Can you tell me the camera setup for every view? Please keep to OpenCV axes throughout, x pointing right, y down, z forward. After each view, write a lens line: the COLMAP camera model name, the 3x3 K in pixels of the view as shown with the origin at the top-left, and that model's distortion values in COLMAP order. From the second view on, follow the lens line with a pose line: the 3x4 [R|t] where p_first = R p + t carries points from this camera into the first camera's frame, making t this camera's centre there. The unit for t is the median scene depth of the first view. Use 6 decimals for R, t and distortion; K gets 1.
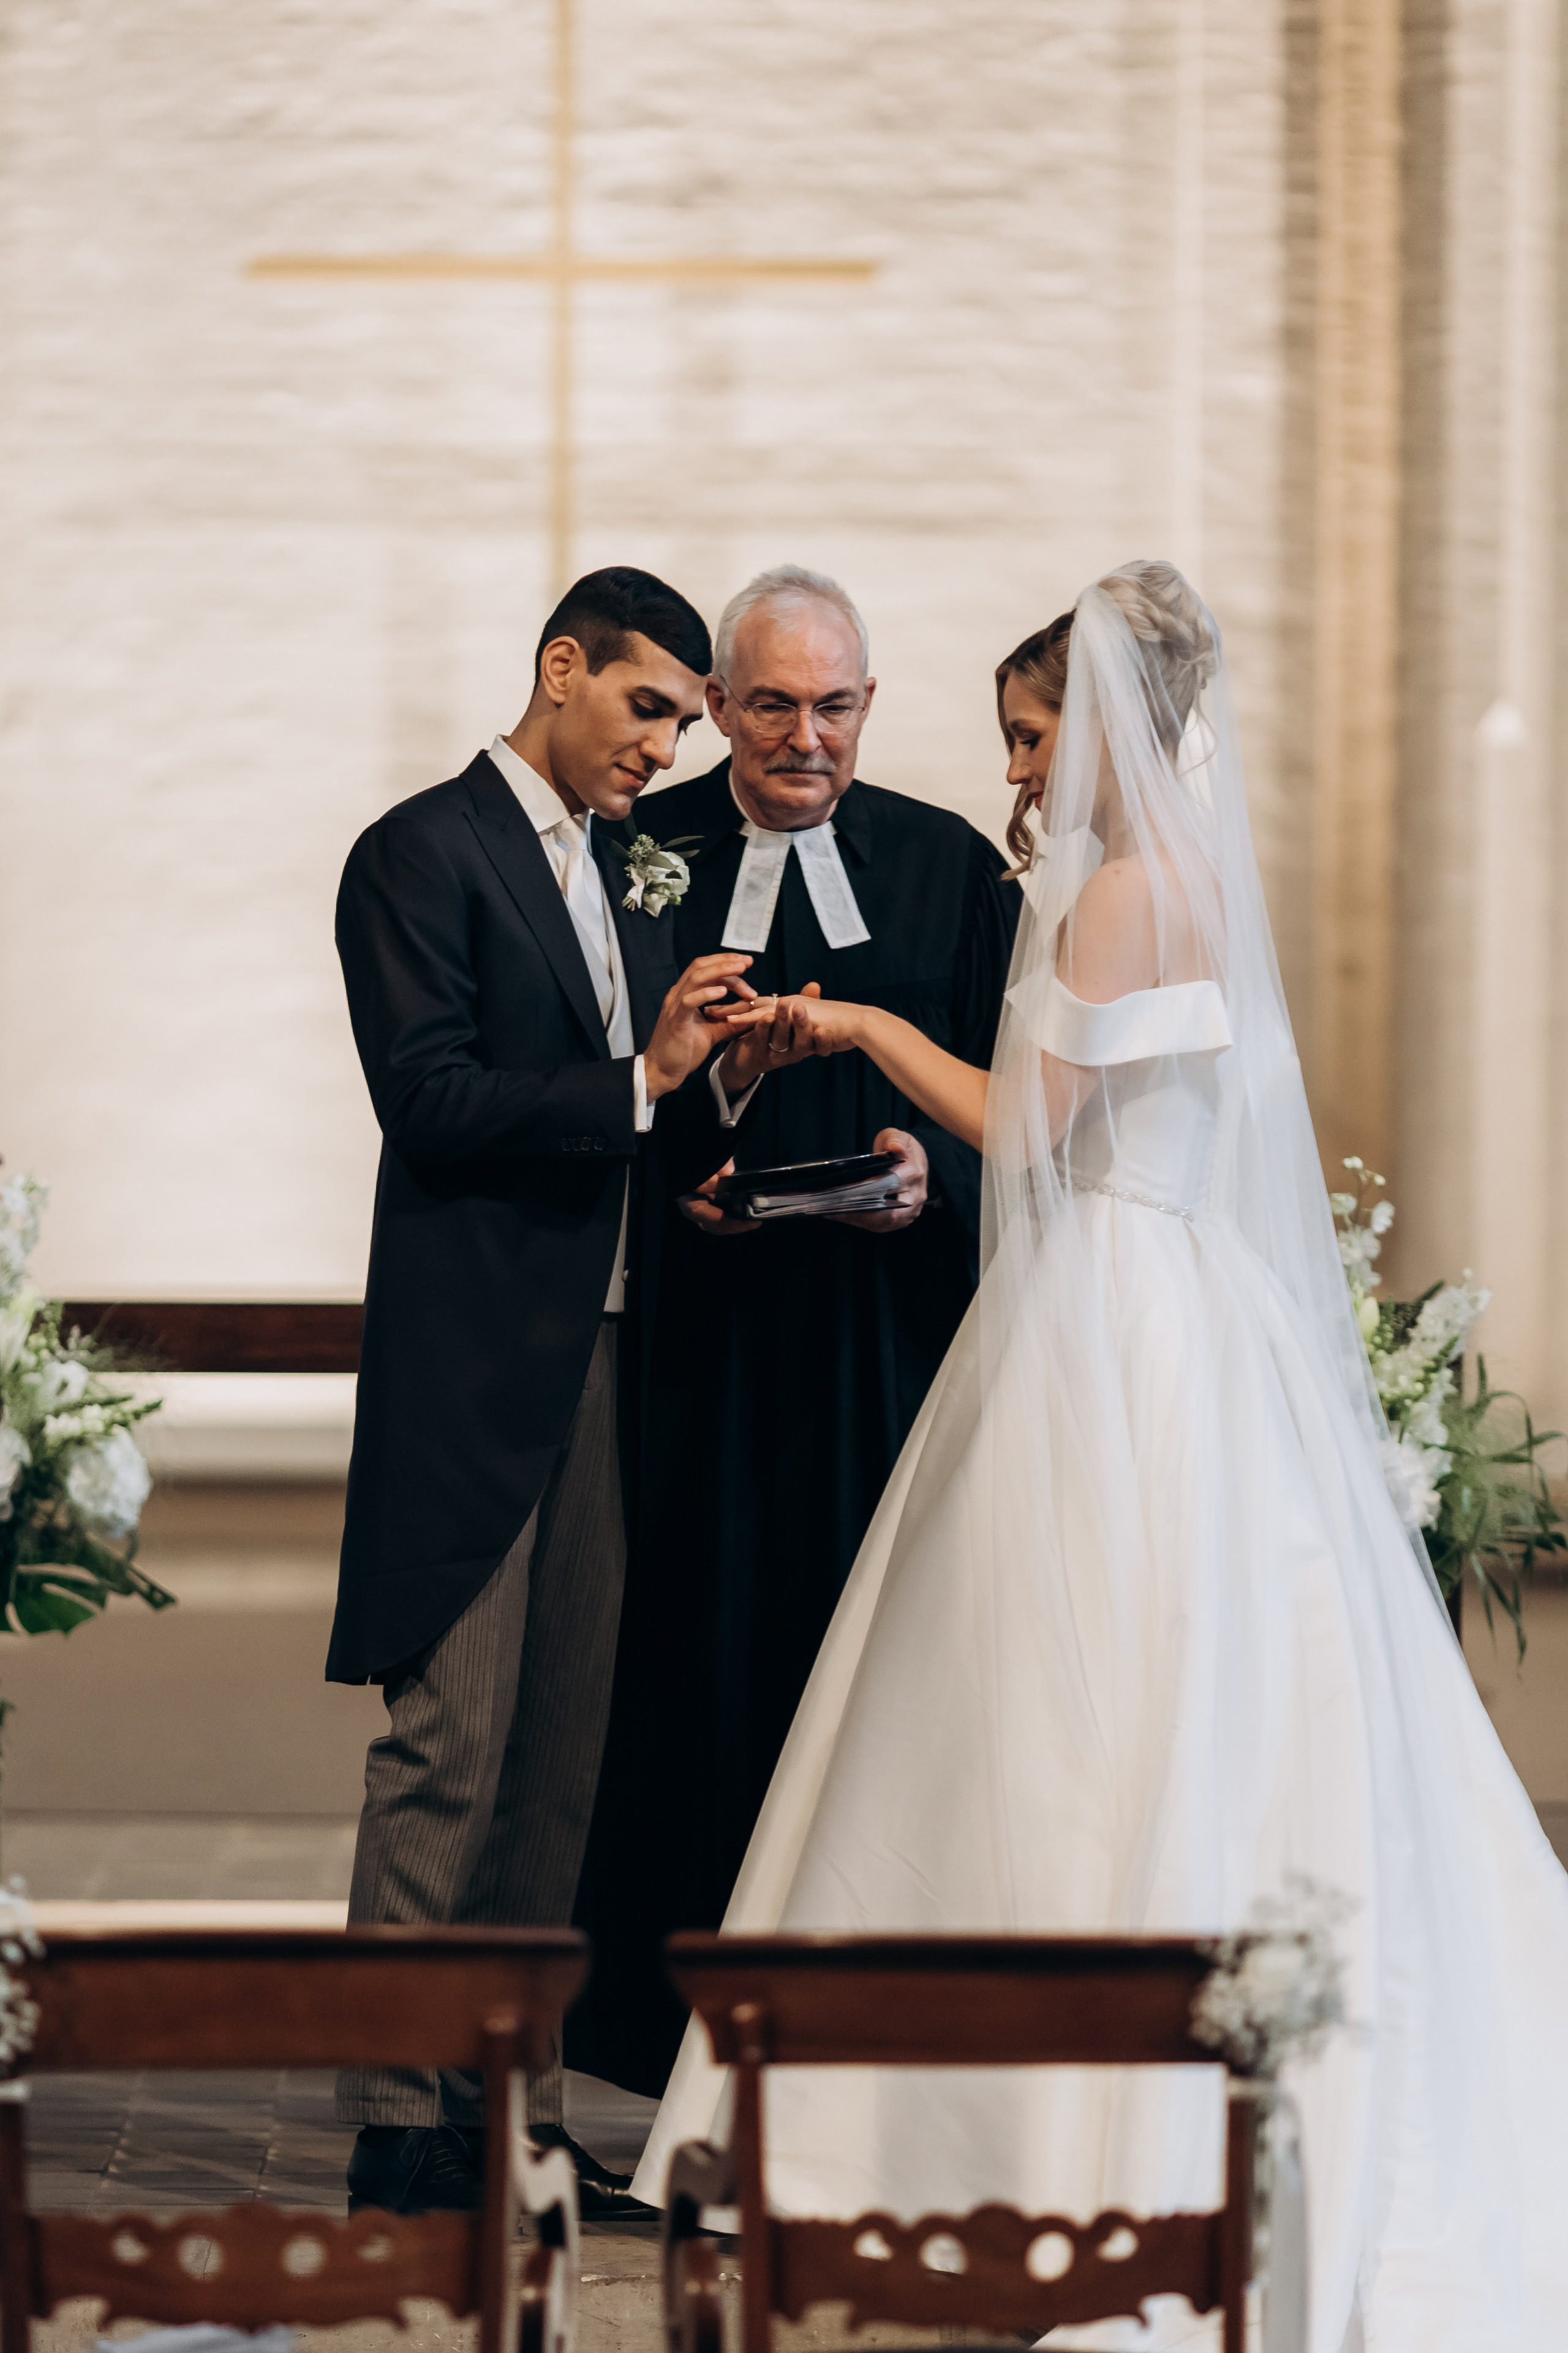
lens RADIAL K [[9604.4, 0, 784.0], [0, 9604.4, 1176.5], [0, 0, 1]] dist [0.083371, -0.571772]
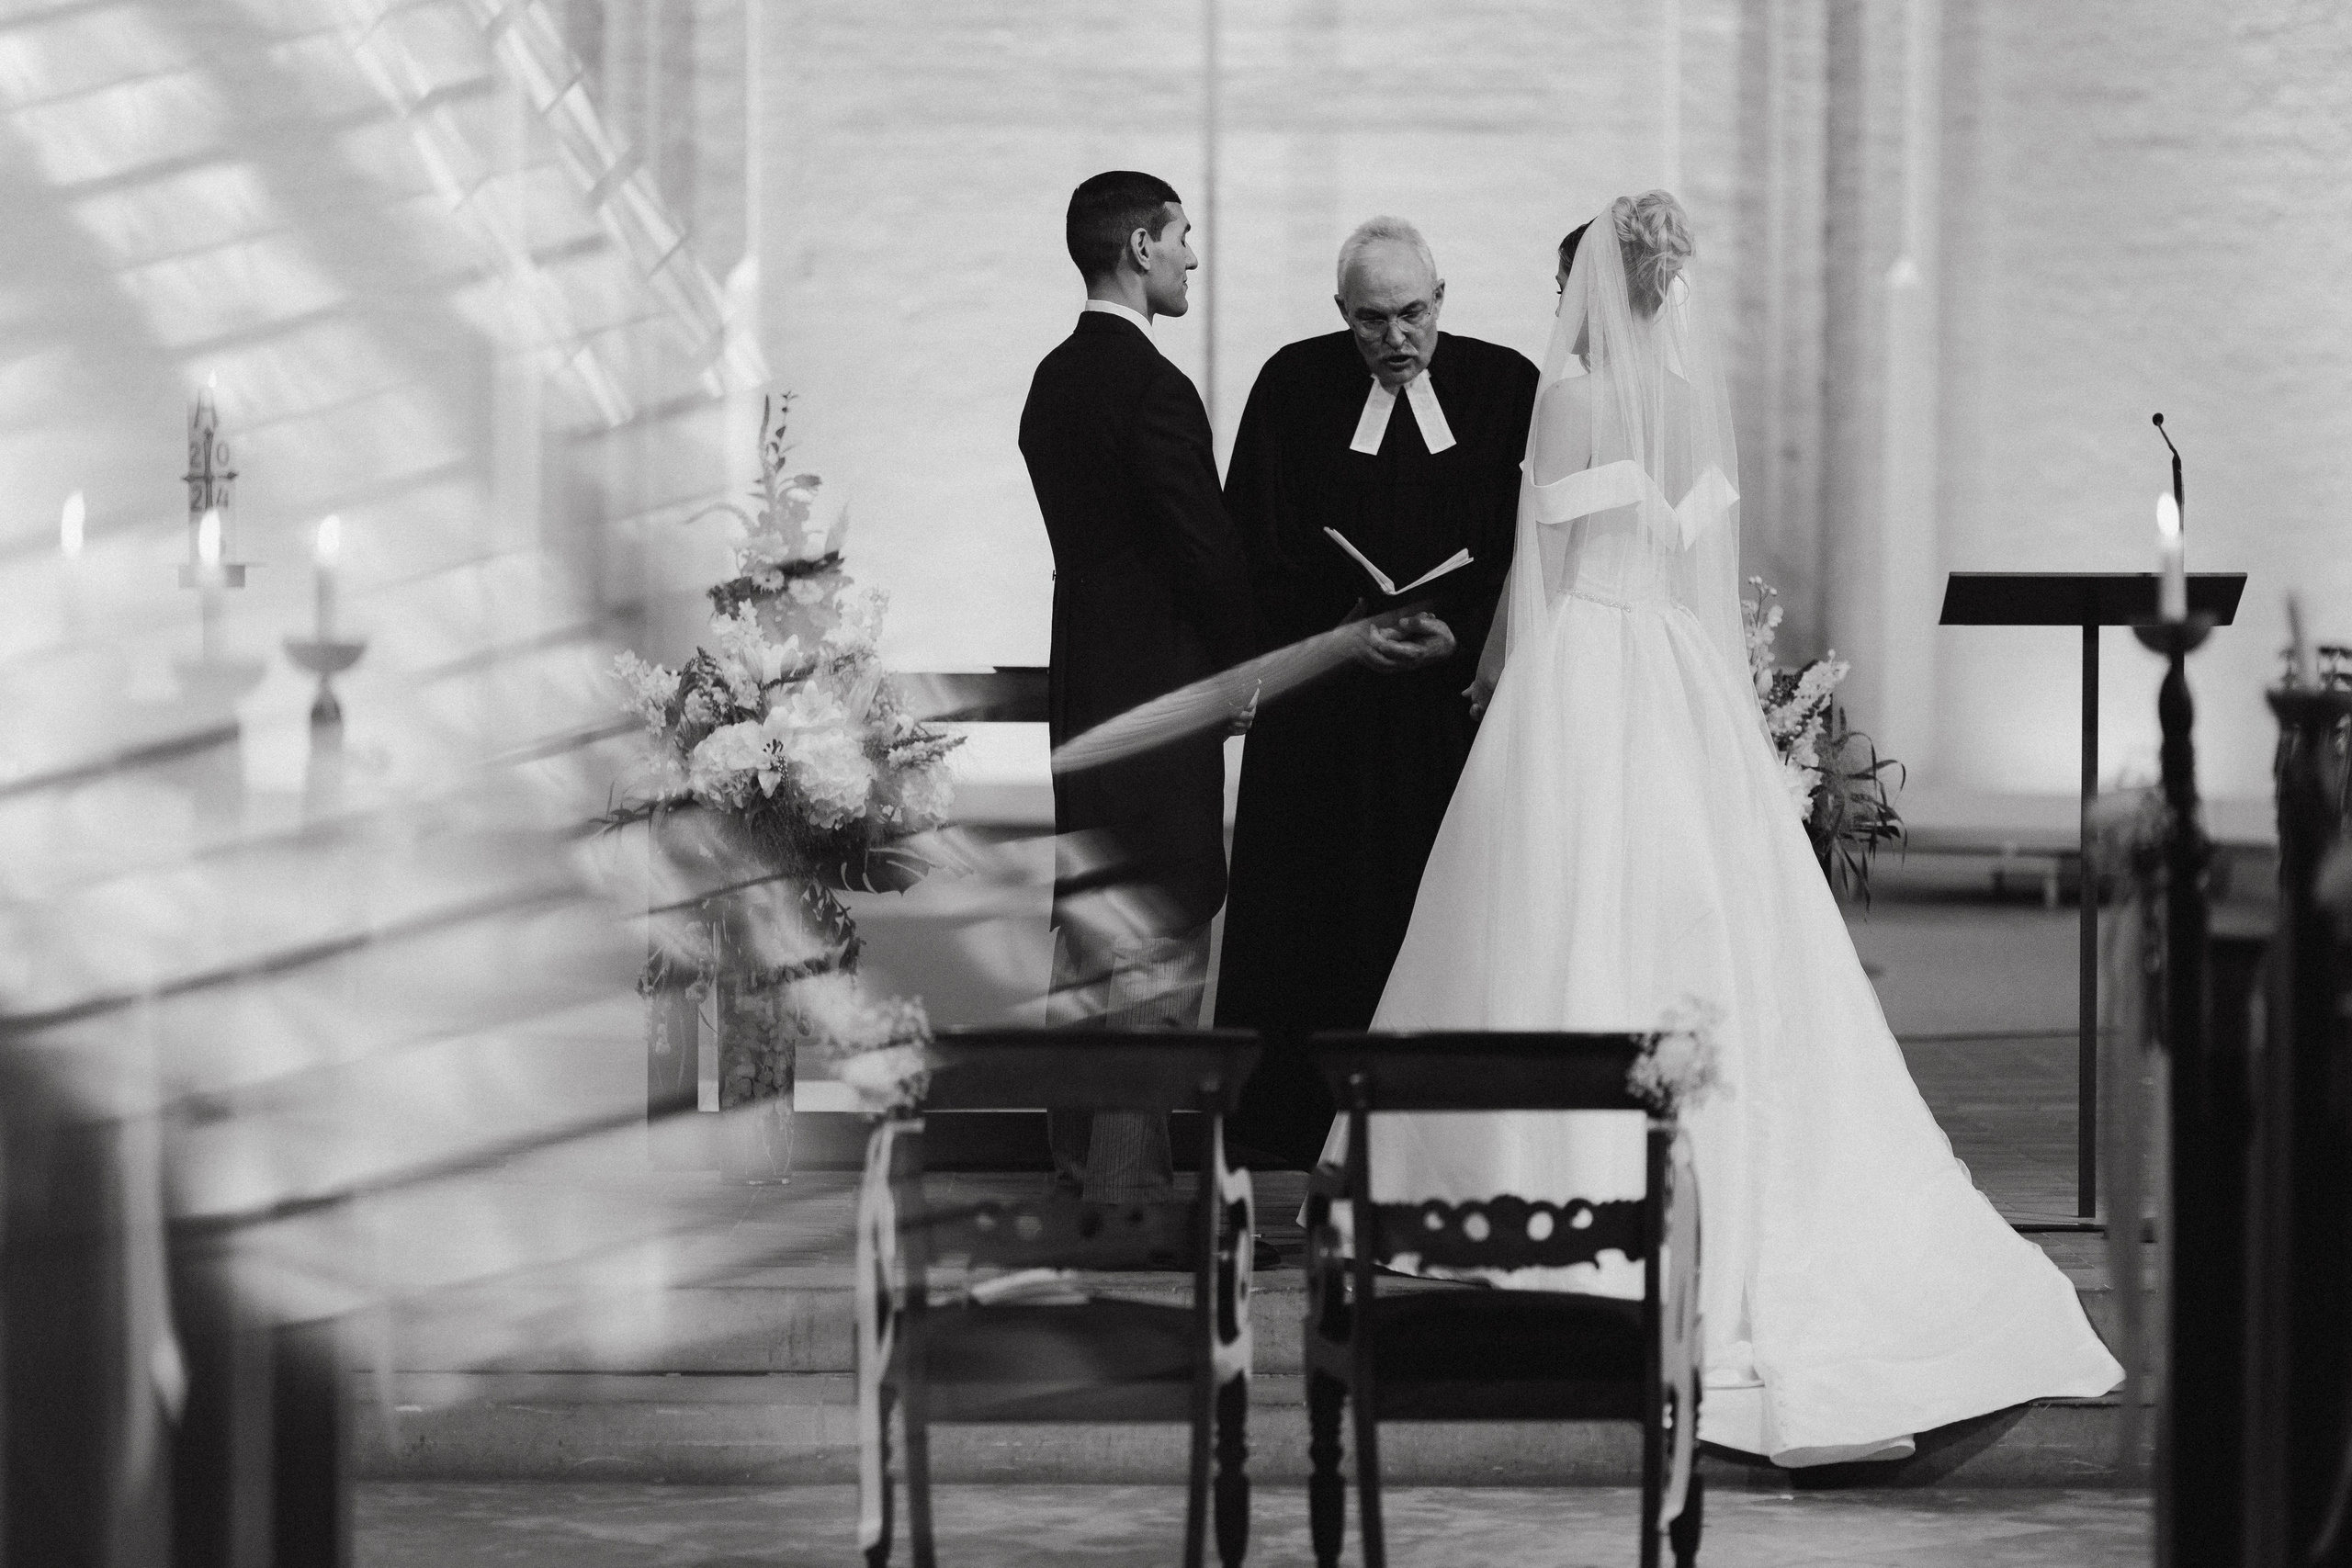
lens RADIAL K [[9600.2, 0, 1176.0], [0, 9600.2, 784.0], [0, 0, 1]] dist [0.083371, -0.571772]
pose [[0.999805, -0.000940, -0.019742, -0.001841], [0.001177, 0.999927, 0.011989, 0.012463], [0.019729, -0.012010, 0.999733, -0.505527]]
